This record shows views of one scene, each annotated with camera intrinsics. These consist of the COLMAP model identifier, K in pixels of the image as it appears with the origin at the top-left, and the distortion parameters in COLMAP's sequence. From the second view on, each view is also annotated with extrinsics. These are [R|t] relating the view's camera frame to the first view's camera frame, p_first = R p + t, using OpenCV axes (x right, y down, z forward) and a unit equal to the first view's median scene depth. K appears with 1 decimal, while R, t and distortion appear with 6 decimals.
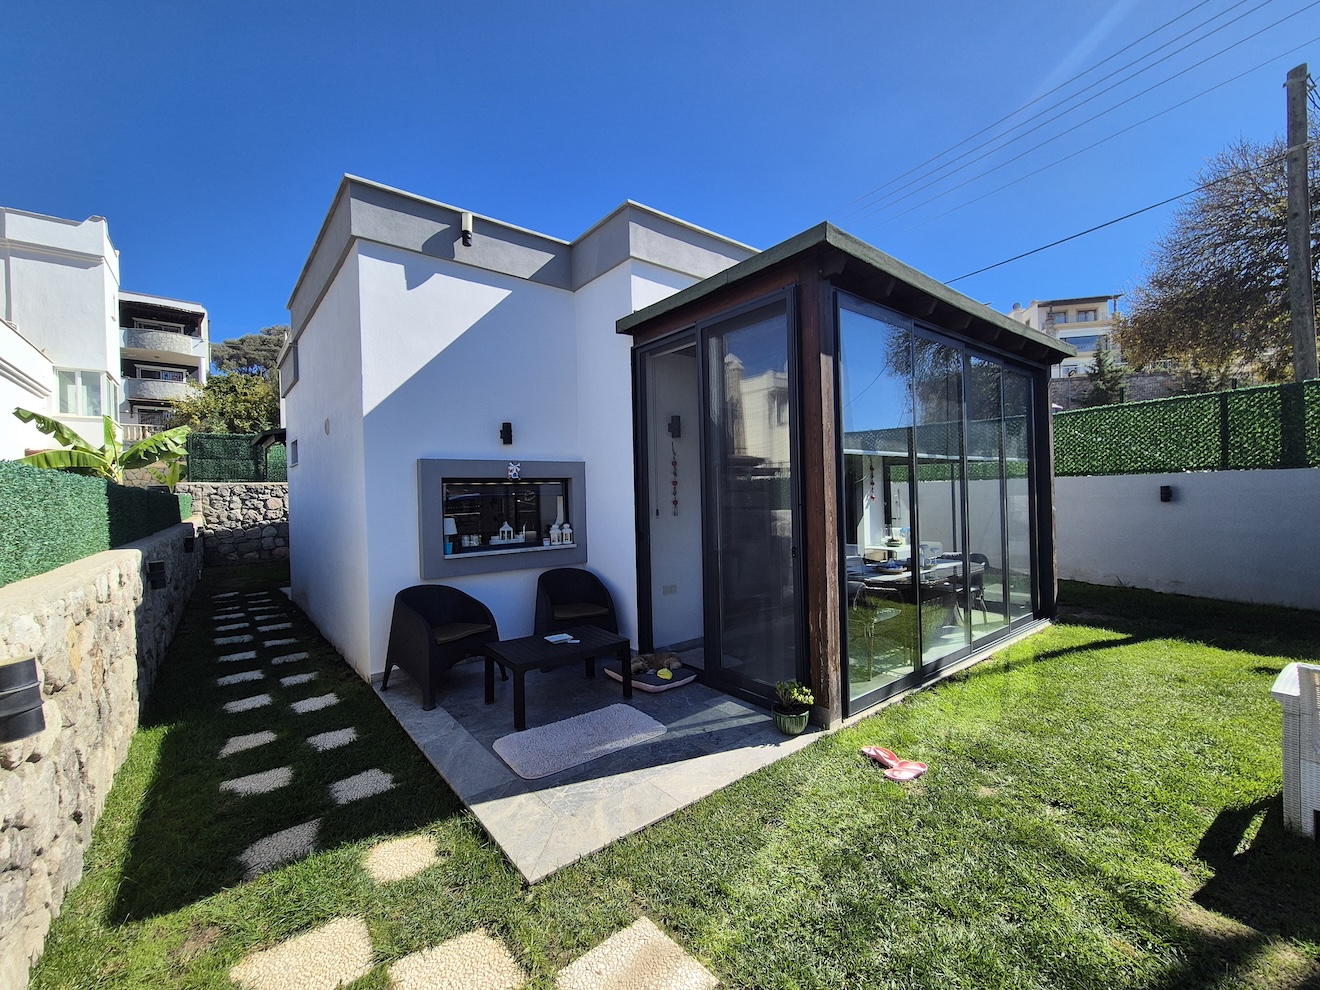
lens RADIAL K [[543.1, 0, 655.9], [0, 543.1, 494.6], [0, 0, 1]] dist [-0.004018, 0.002240]
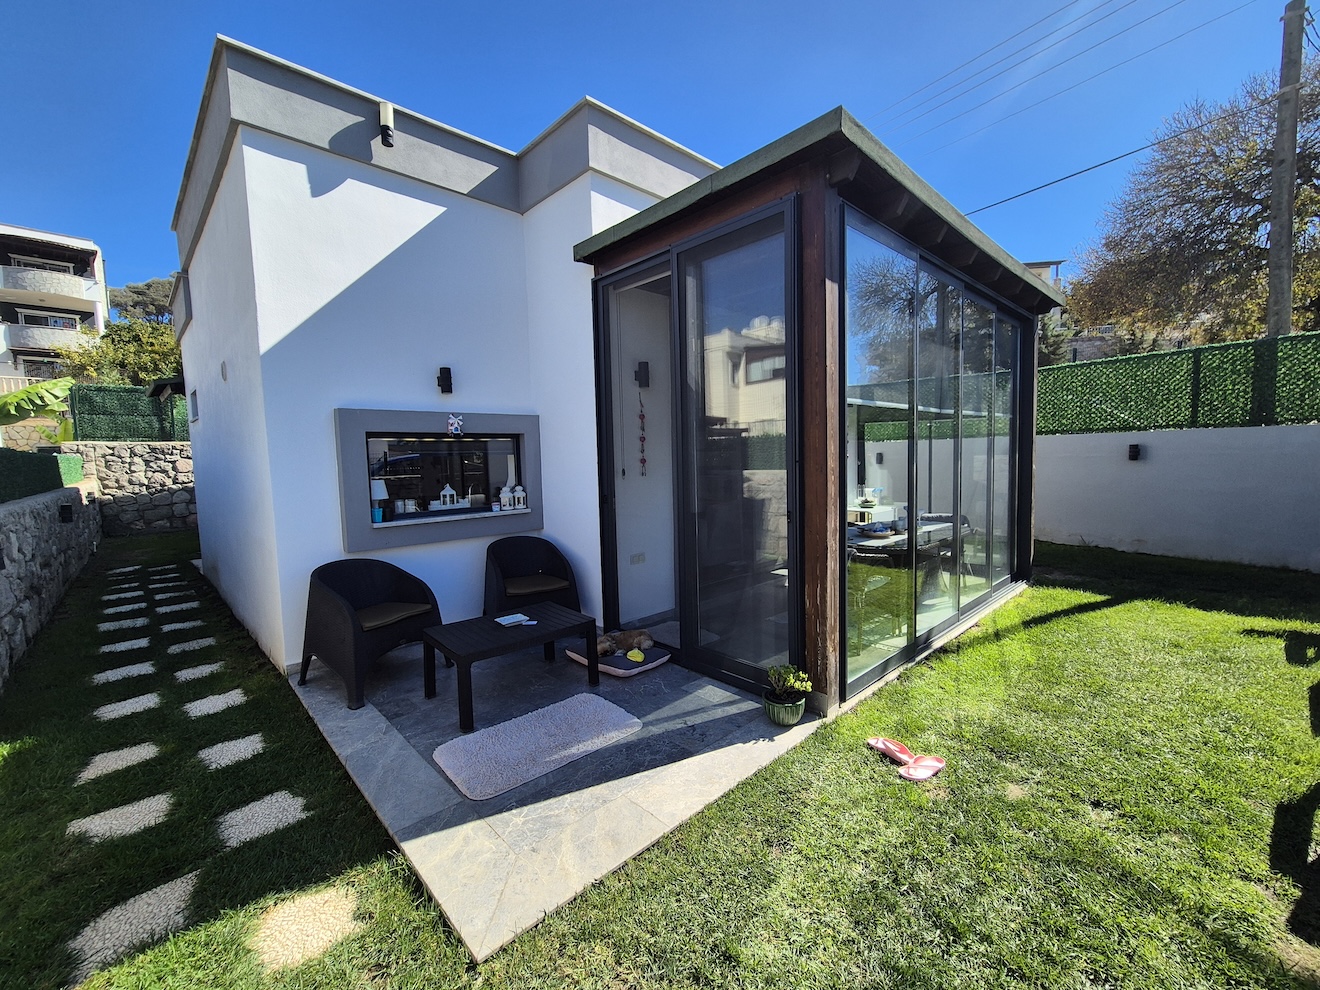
lens RADIAL K [[543.1, 0, 655.4], [0, 543.1, 494.9], [0, 0, 1]] dist [-0.004018, 0.002240]
pose [[0.996492, -0.007248, 0.083371, -0.021441], [0.001352, 0.997507, 0.070559, 0.007989], [-0.083675, -0.070199, 0.994017, 0.131722]]
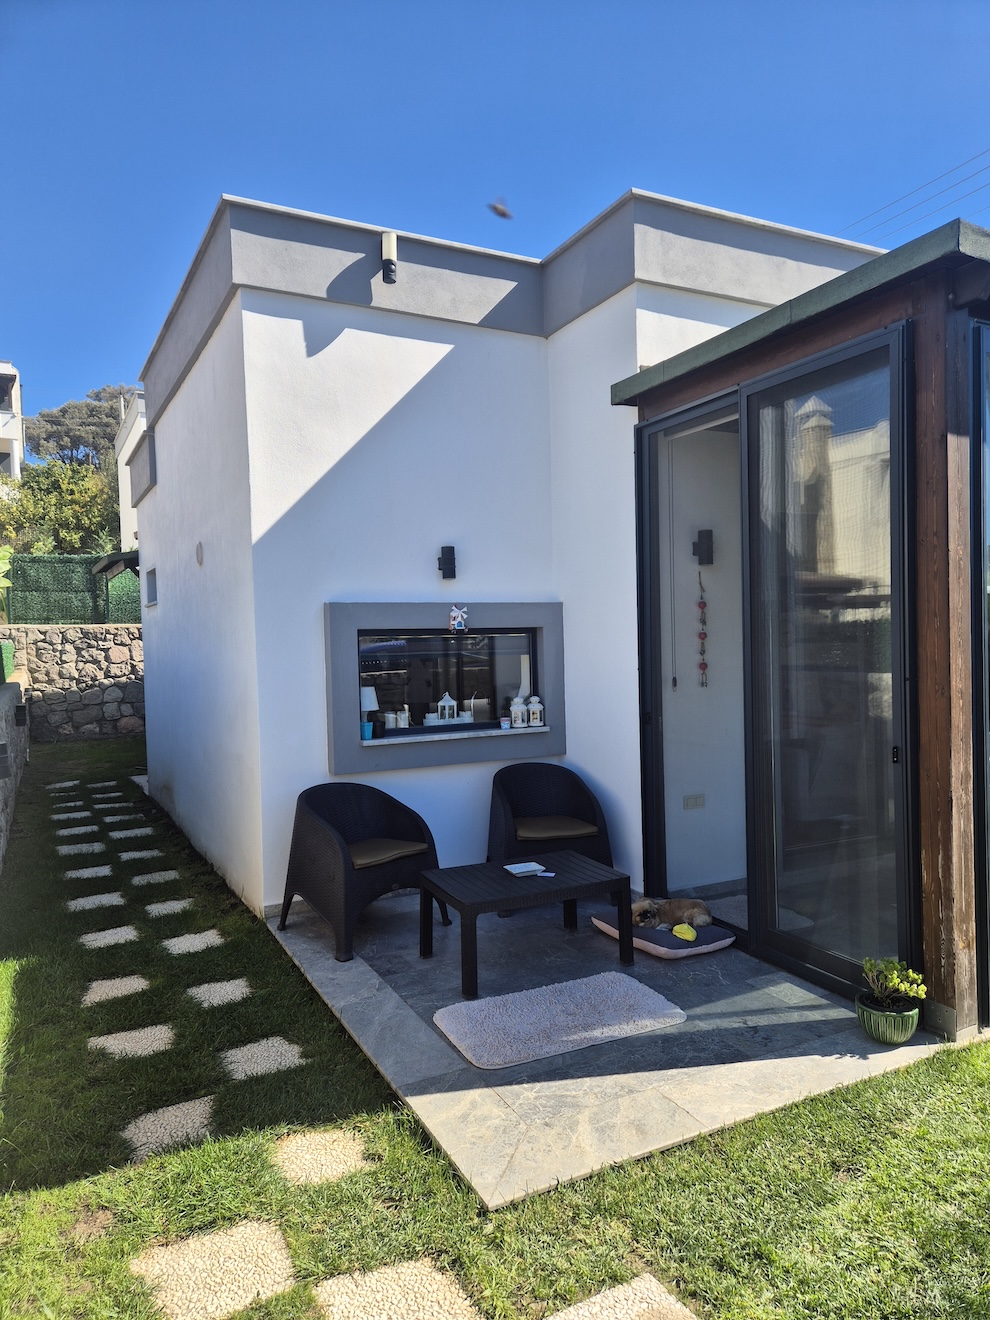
lens RADIAL K [[881.0, 0, 501.8], [0, 881.0, 660.8], [0, 0, 1]] dist [0.061761, -0.043136]
pose [[0.980729, 0.006168, -0.195276, 0.006733], [-0.000606, 0.999593, 0.028526, -0.024276], [0.195372, -0.027858, 0.980333, -0.073191]]
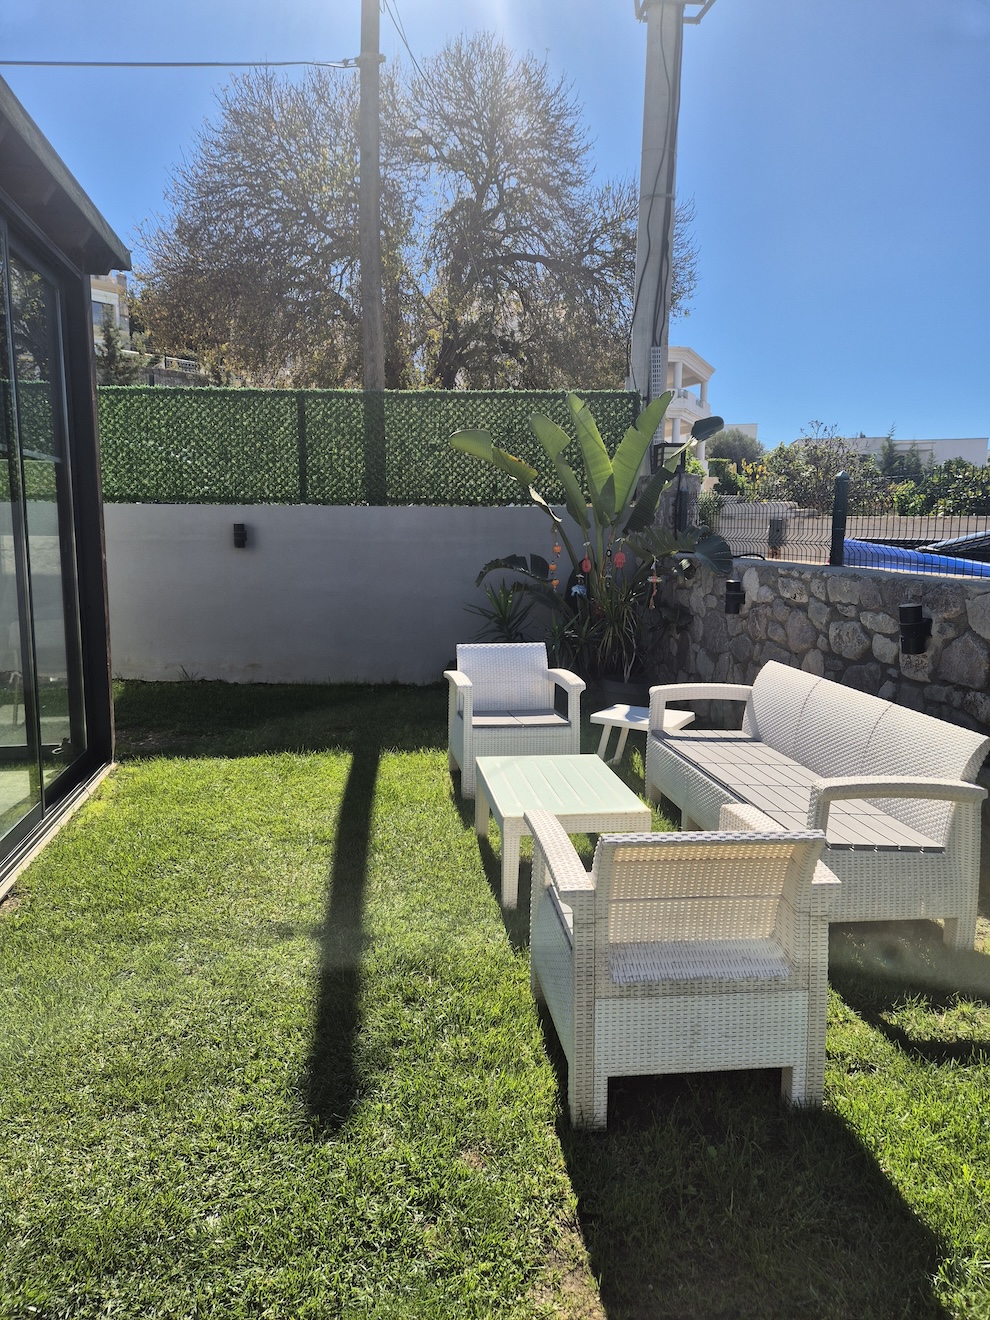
lens RADIAL K [[881.0, 0, 488.8], [0, 881.0, 647.9], [0, 0, 1]] dist [0.061761, -0.043136]
pose [[0.462605, -0.091580, 0.881822, 0.175966], [-0.019453, 0.993362, 0.113369, 0.009378], [-0.886351, -0.069599, 0.457753, 0.352179]]
